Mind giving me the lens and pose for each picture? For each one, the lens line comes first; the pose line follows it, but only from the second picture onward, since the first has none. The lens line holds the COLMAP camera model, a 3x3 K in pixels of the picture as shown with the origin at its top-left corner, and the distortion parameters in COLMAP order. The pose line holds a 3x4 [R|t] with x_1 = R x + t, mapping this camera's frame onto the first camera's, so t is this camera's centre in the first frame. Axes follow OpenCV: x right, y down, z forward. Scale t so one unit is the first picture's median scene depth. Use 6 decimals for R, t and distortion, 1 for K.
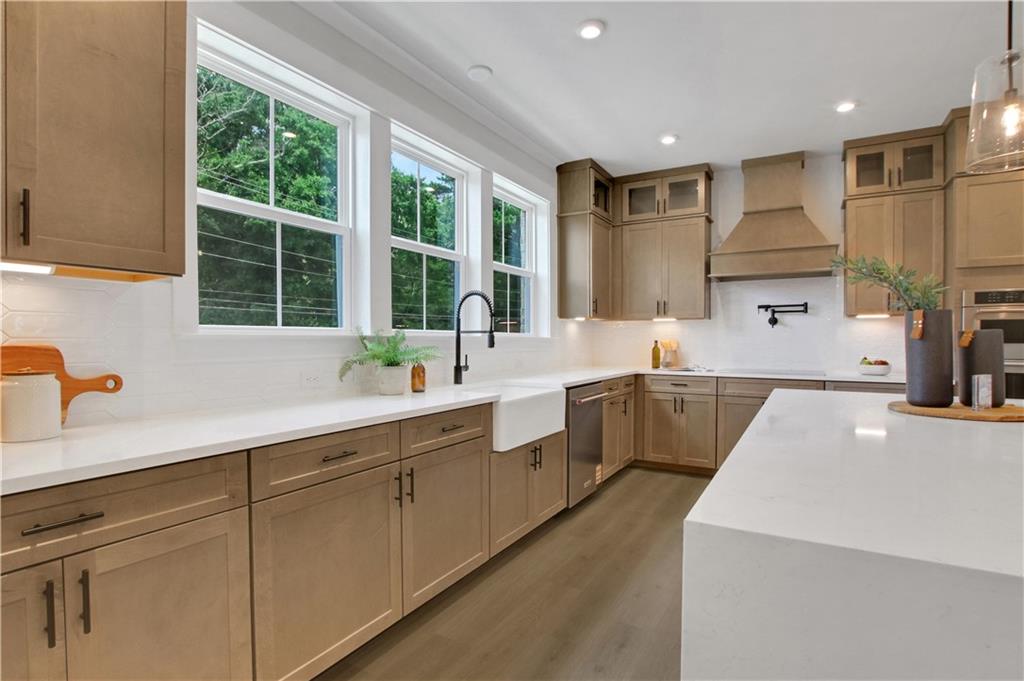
lens RADIAL K [[502.3, 0, 508.0], [0, 502.3, 347.4], [0, 0, 1]] dist [-0.028109, 0.000790]
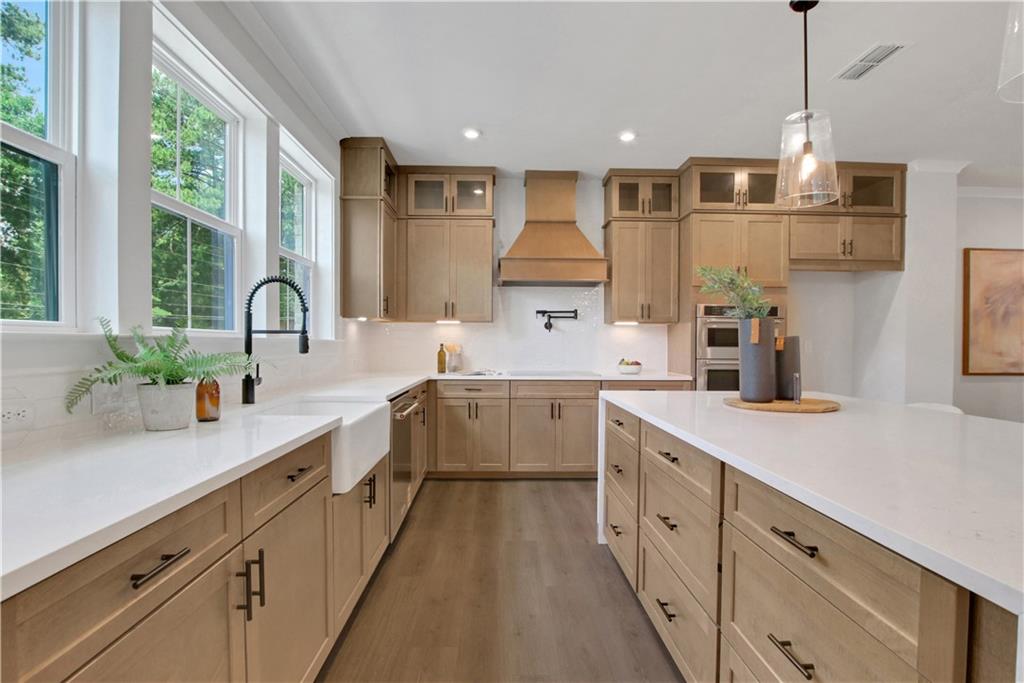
lens RADIAL K [[498.1, 0, 507.0], [0, 498.1, 349.7], [0, 0, 1]] dist [-0.030015, 0.001319]
pose [[0.848467, -0.003937, 0.529233, -0.118635], [0.004277, 0.999991, 0.000582, -0.002794], [-0.529230, 0.001769, 0.848476, 0.150023]]
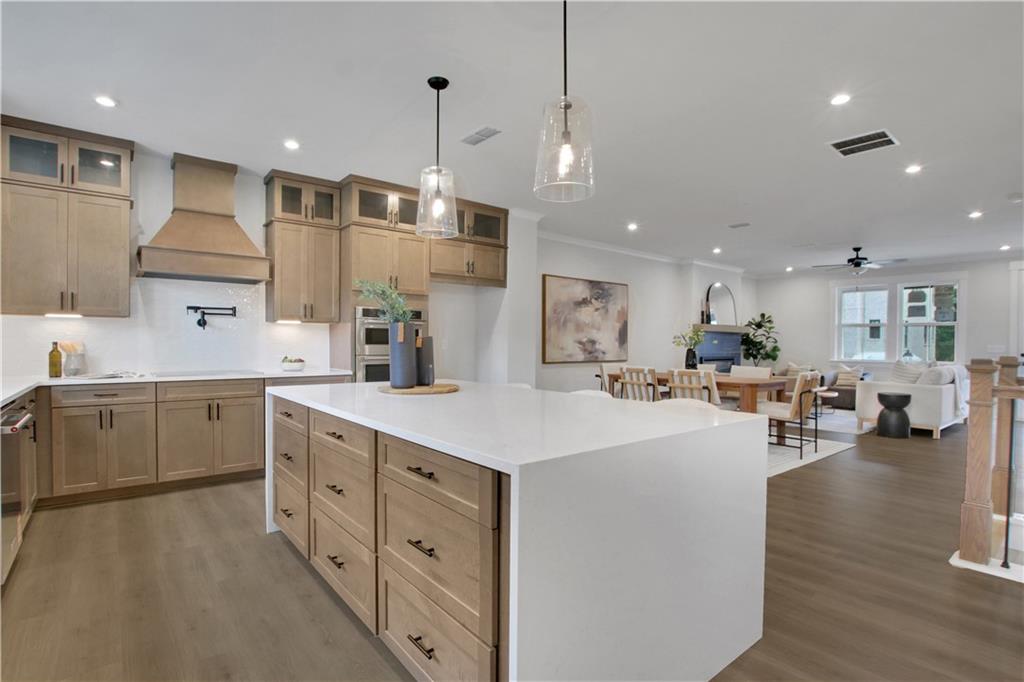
lens RADIAL K [[498.1, 0, 507.0], [0, 498.1, 349.2], [0, 0, 1]] dist [-0.030015, 0.001319]
pose [[0.345336, -0.012651, 0.938394, -0.201714], [0.009425, 0.999905, 0.010012, -0.004032], [-0.938432, 0.005387, 0.345423, 0.087503]]
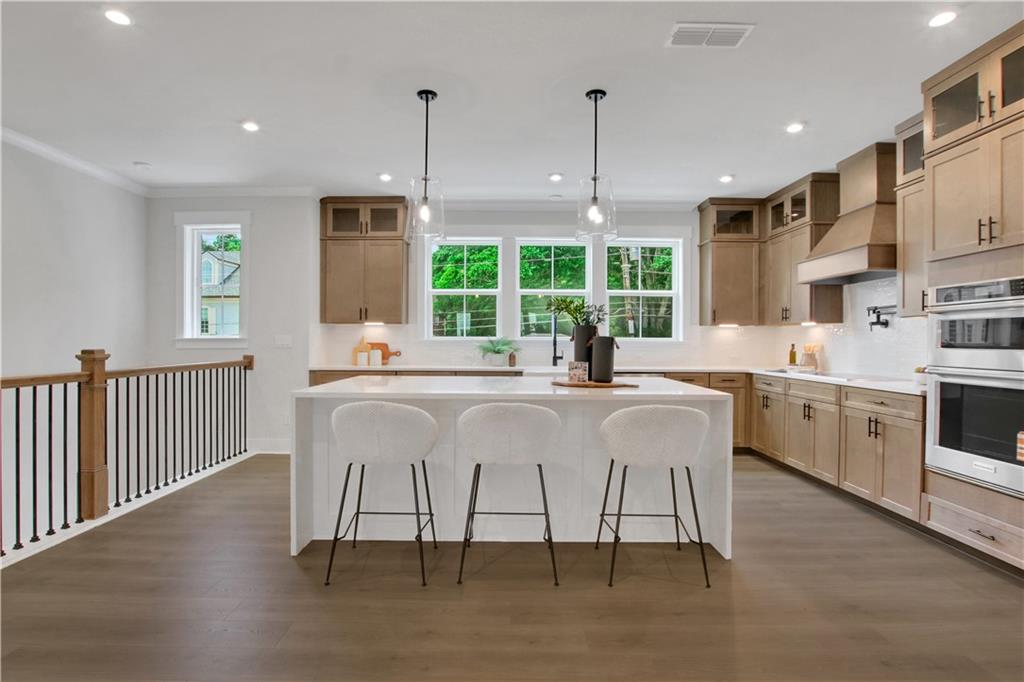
lens RADIAL K [[502.3, 0, 508.0], [0, 502.3, 347.9], [0, 0, 1]] dist [-0.028109, 0.000790]
pose [[0.514598, 0.013328, -0.857328, 1.034518], [-0.018185, 0.999824, 0.004628, 0.000378], [0.857239, 0.013209, 0.514750, -0.071209]]
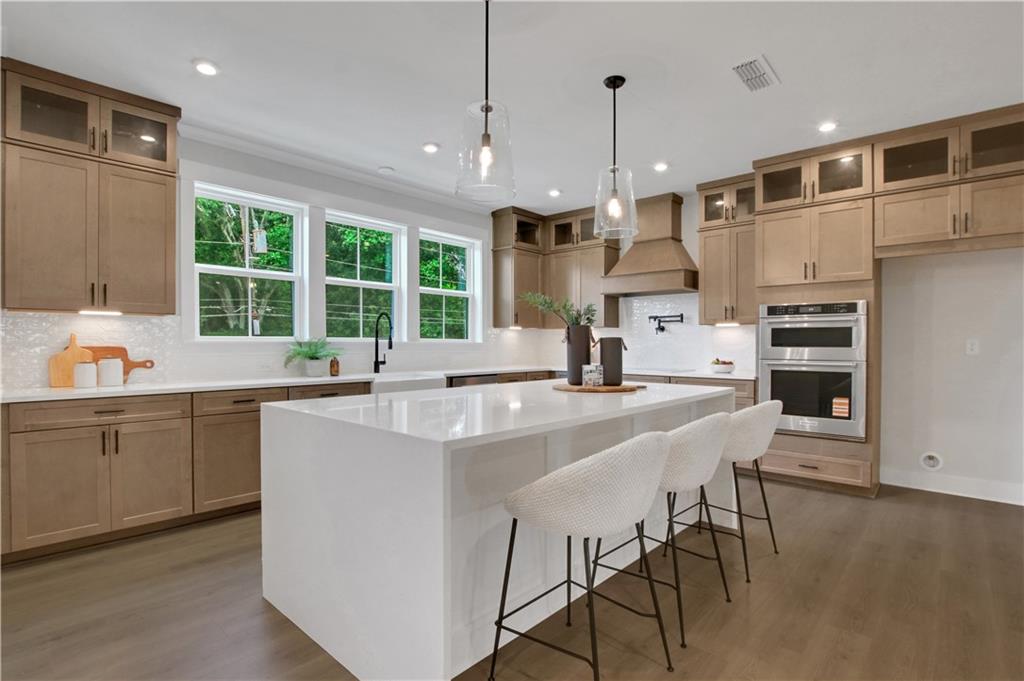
lens RADIAL K [[502.3, 0, 508.0], [0, 502.3, 347.4], [0, 0, 1]] dist [-0.028109, 0.000790]
pose [[0.979840, 0.001846, -0.199775, 0.441202], [-0.003728, 0.999952, -0.009043, 0.005312], [0.199749, 0.009606, 0.979800, -0.304217]]
